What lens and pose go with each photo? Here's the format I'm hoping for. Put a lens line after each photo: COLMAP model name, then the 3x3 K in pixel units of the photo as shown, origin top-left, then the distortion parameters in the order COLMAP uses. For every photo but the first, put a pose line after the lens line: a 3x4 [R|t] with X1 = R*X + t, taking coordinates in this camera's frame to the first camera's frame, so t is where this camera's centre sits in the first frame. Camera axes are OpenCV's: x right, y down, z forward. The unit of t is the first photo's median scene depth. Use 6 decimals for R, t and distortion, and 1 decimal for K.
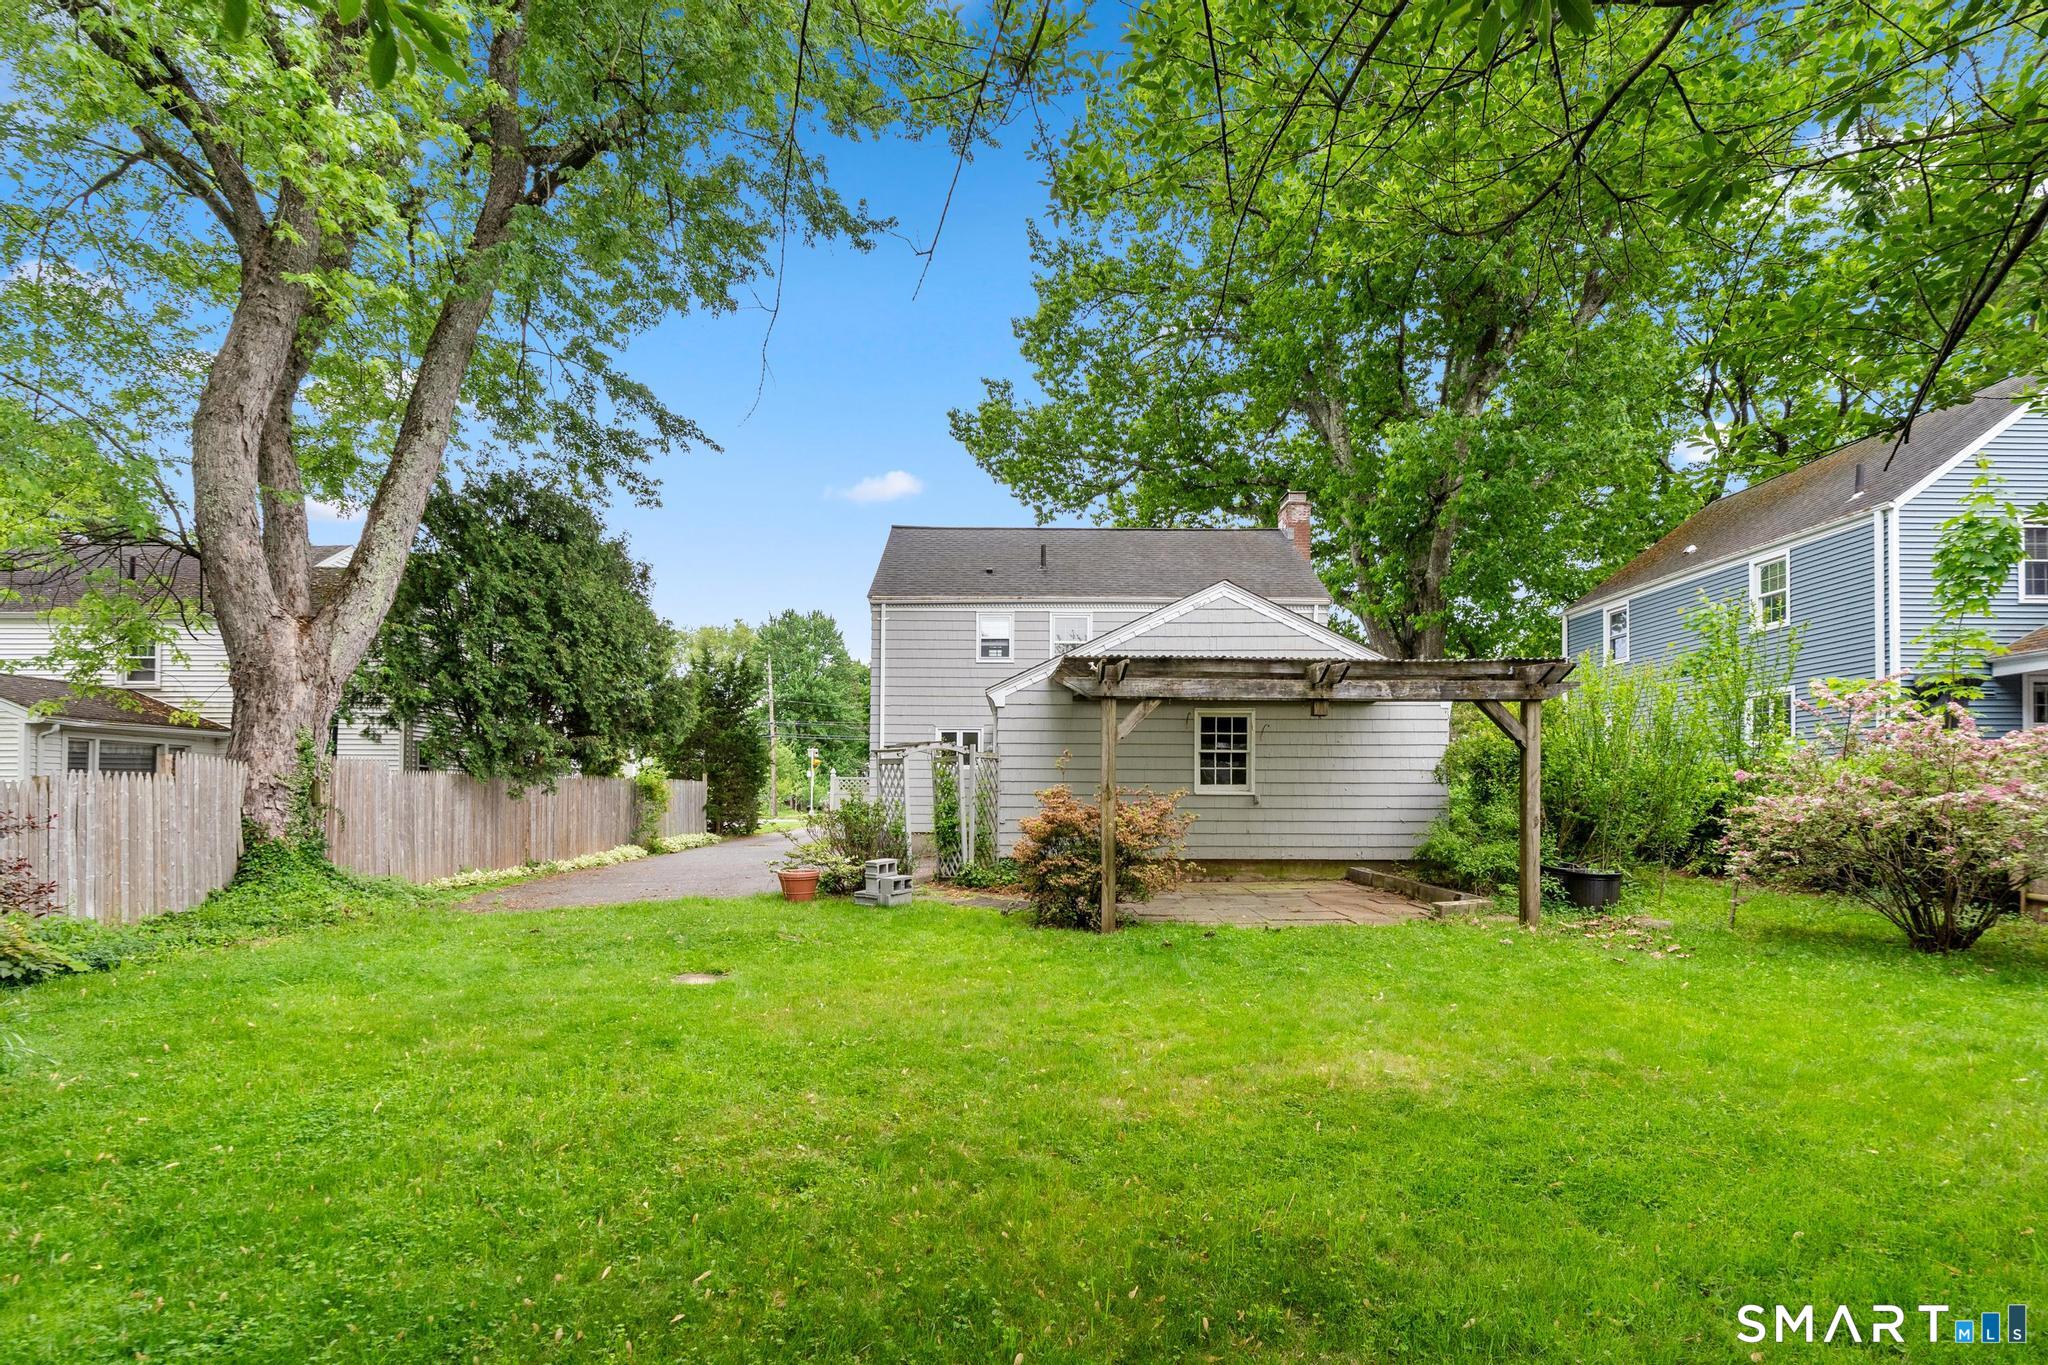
lens RADIAL K [[937.2, 0, 1019.7], [0, 937.2, 648.7], [0, 0, 1]] dist [-0.000289, -0.000061]
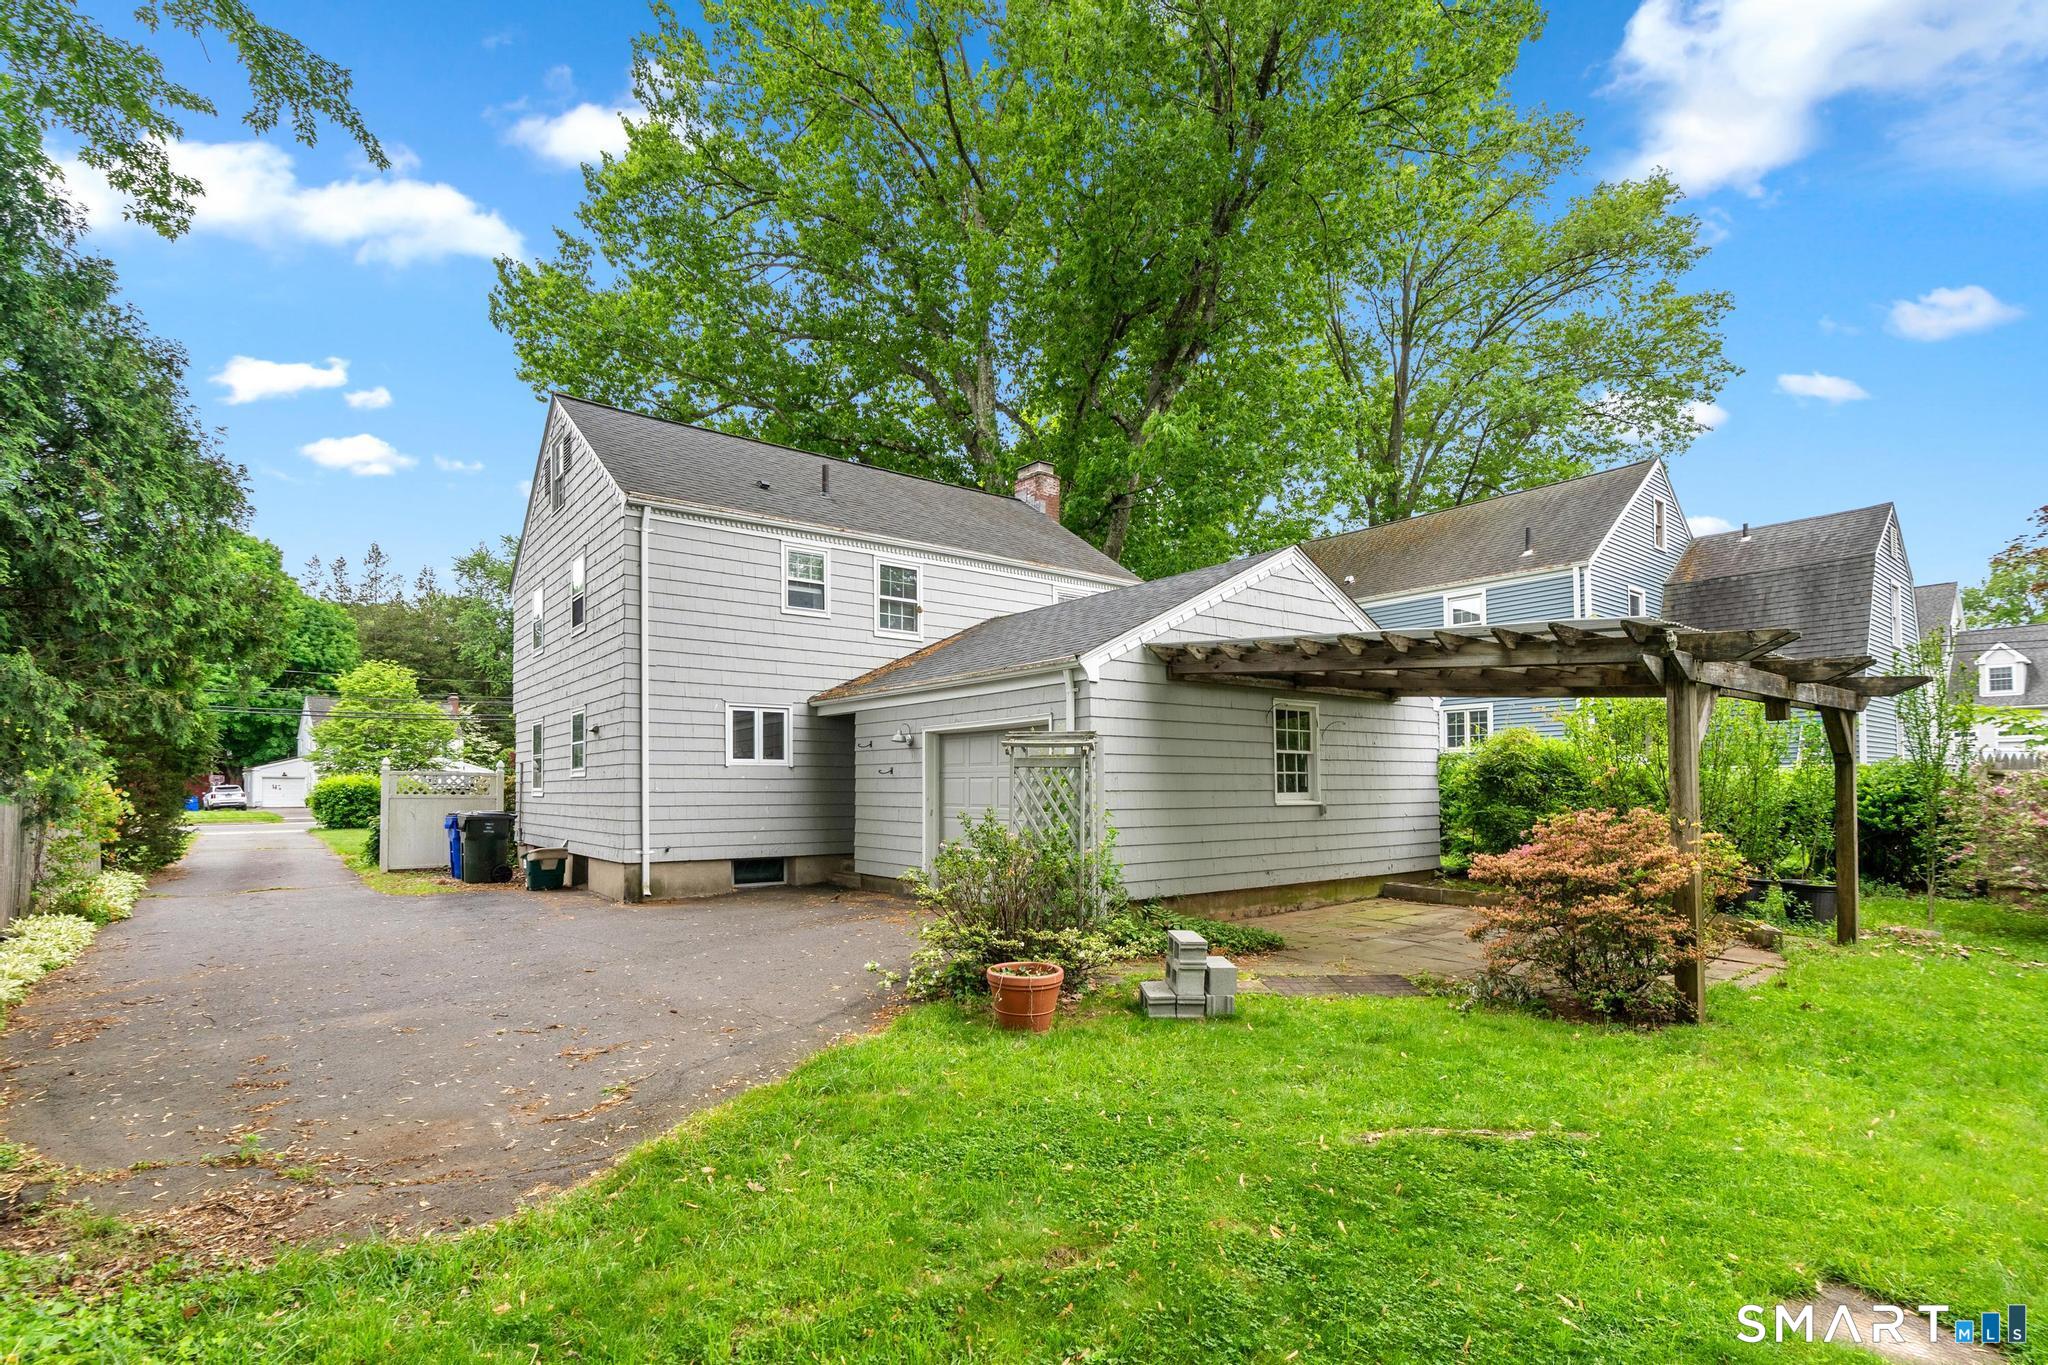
lens RADIAL K [[935.0, 0, 1018.3], [0, 935.0, 672.5], [0, 0, 1]] dist [-0.001033, 0.000133]
pose [[0.802705, 0.066142, 0.592697, -0.453329], [-0.090593, 0.995821, 0.011564, 0.051214], [-0.589456, -0.062976, 0.805342, 0.474508]]
